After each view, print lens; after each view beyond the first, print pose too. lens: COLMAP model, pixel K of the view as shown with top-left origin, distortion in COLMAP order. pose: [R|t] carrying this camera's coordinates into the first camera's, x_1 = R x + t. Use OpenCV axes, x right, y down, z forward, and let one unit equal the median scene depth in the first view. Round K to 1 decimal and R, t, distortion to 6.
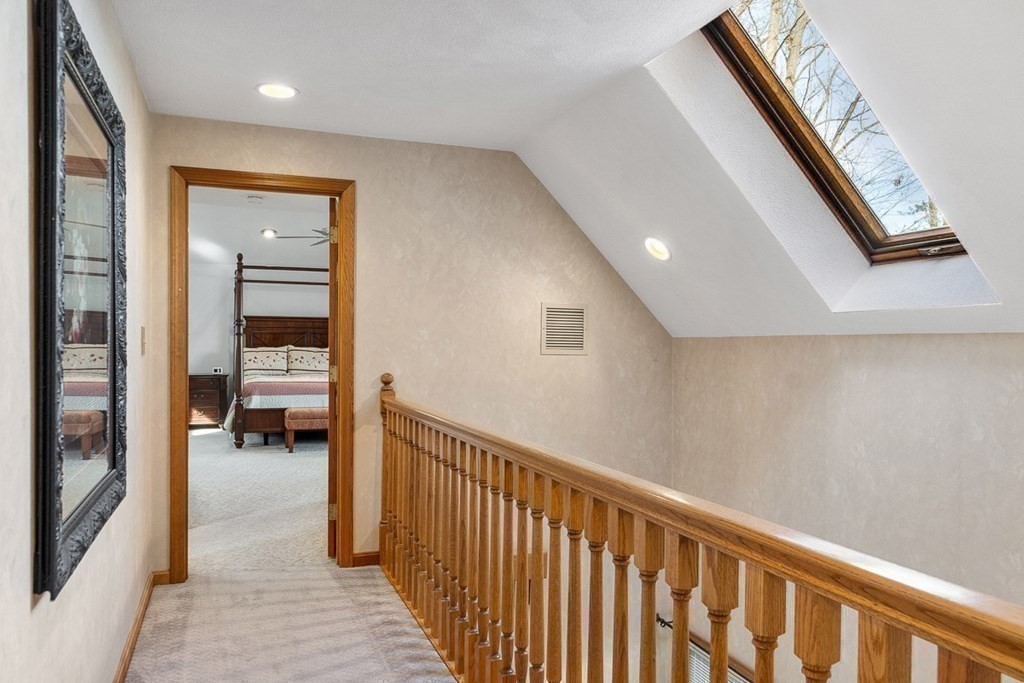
lens RADIAL K [[719.8, 0, 511.5], [0, 719.8, 346.5], [0, 0, 1]] dist [-0.037282, 0.000362]
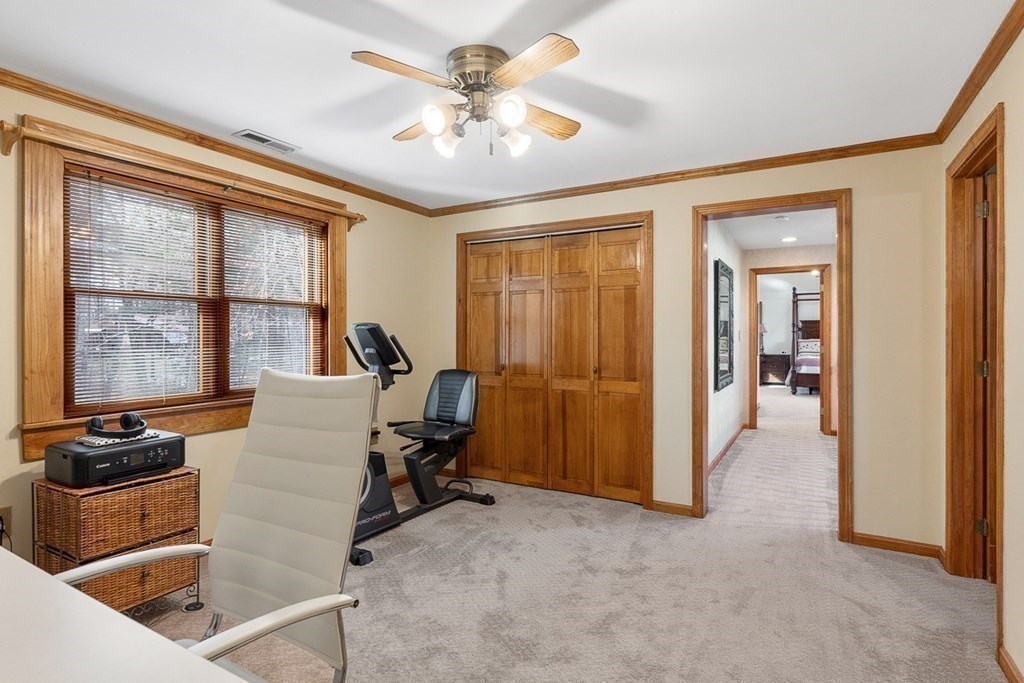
lens RADIAL K [[516.1, 0, 512.4], [0, 516.1, 340.6], [0, 0, 1]] dist [0.001263, 0.000600]
pose [[0.621814, -0.003051, -0.783159, 0.200614], [0.004960, 0.999988, 0.000043, 0.001546], [0.783149, -0.003911, 0.621821, -0.372012]]
